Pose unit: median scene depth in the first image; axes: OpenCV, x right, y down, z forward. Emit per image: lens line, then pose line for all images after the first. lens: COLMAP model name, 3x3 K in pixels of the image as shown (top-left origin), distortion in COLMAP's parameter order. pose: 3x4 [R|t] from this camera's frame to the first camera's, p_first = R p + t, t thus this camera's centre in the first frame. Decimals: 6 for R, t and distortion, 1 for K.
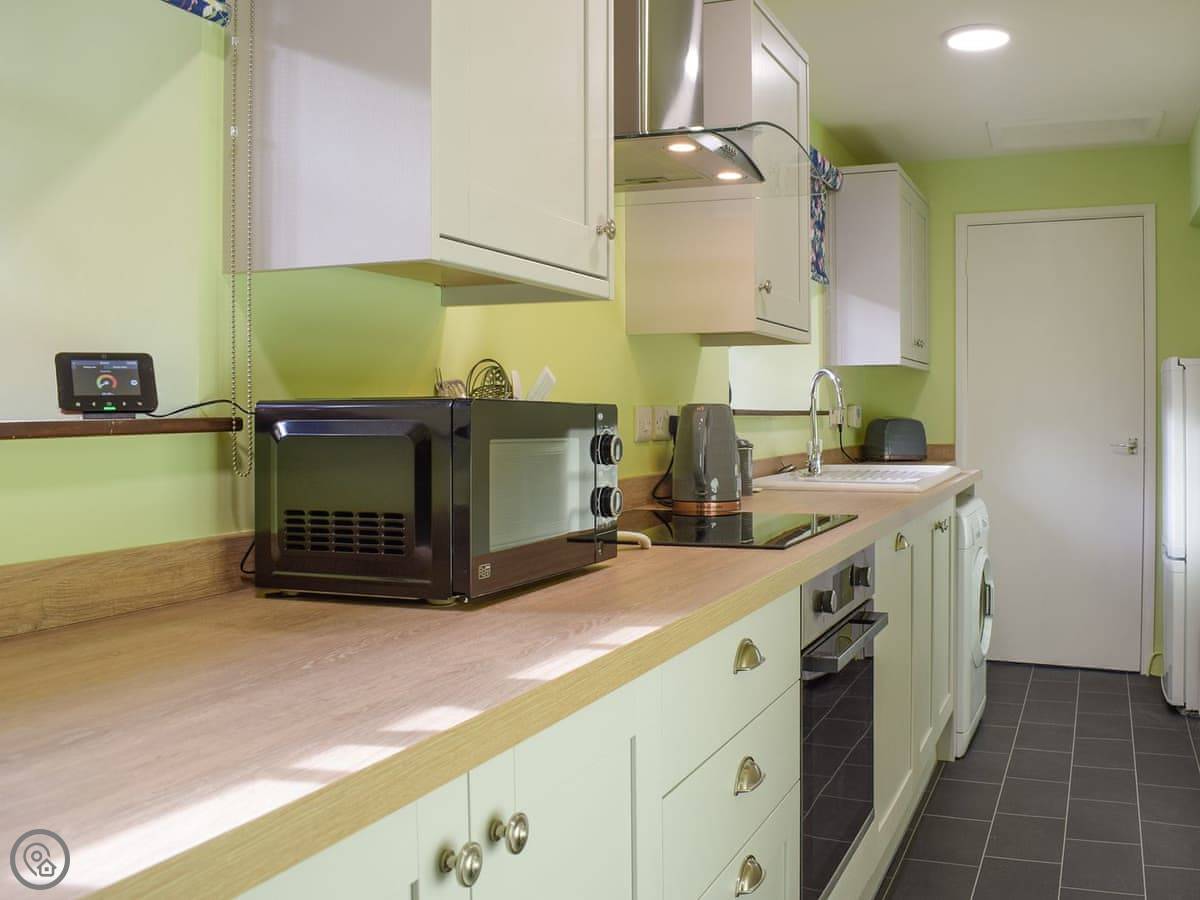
lens RADIAL K [[1152.2, 0, 600.0], [0, 1152.2, 450.0], [0, 0, 1]] dist [-0.098687, -0.005009]
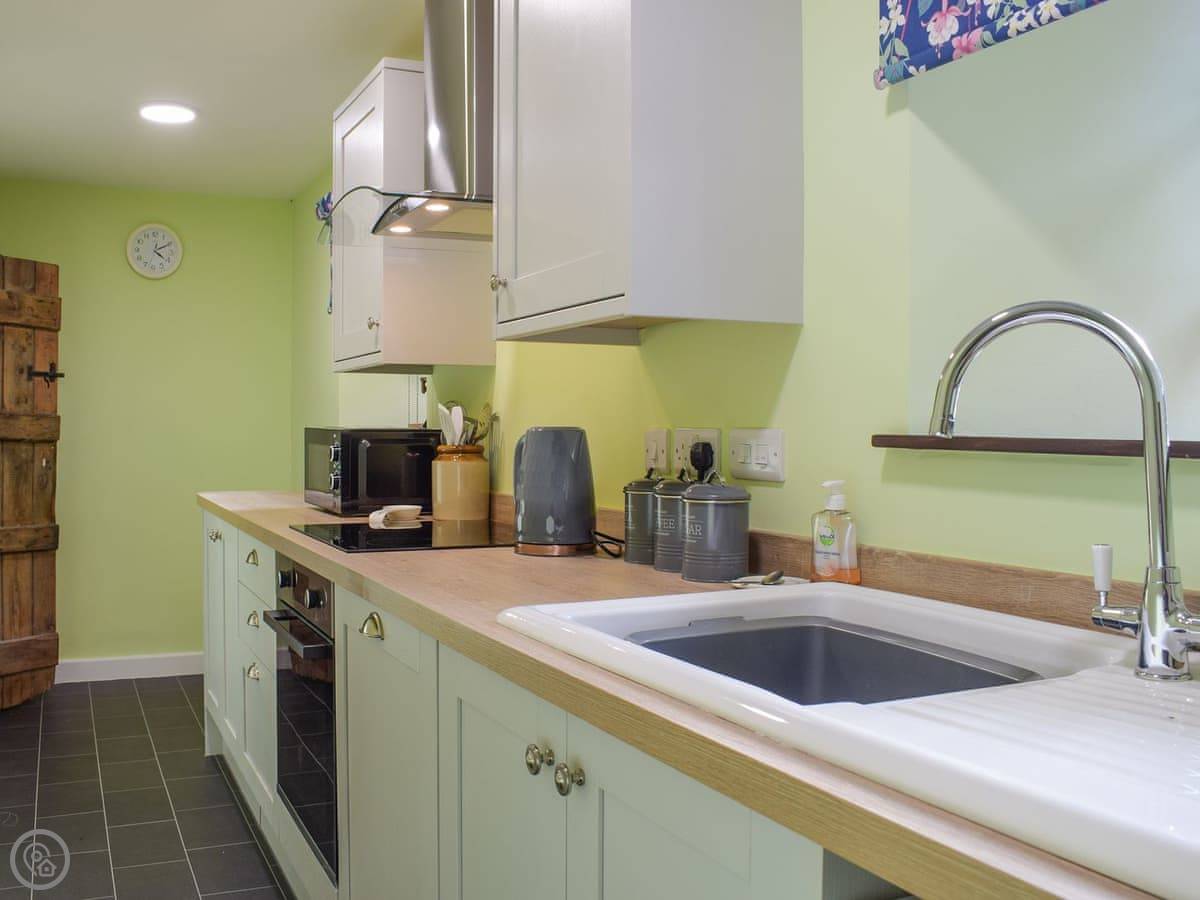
lens RADIAL K [[1152.2, 0, 600.0], [0, 1152.2, 450.0], [0, 0, 1]] dist [-0.098687, -0.005009]
pose [[-0.668881, 0.020997, -0.743073, 0.766218], [-0.021282, 0.998650, 0.047376, -0.068467], [0.743064, 0.047503, -0.667532, 1.772524]]
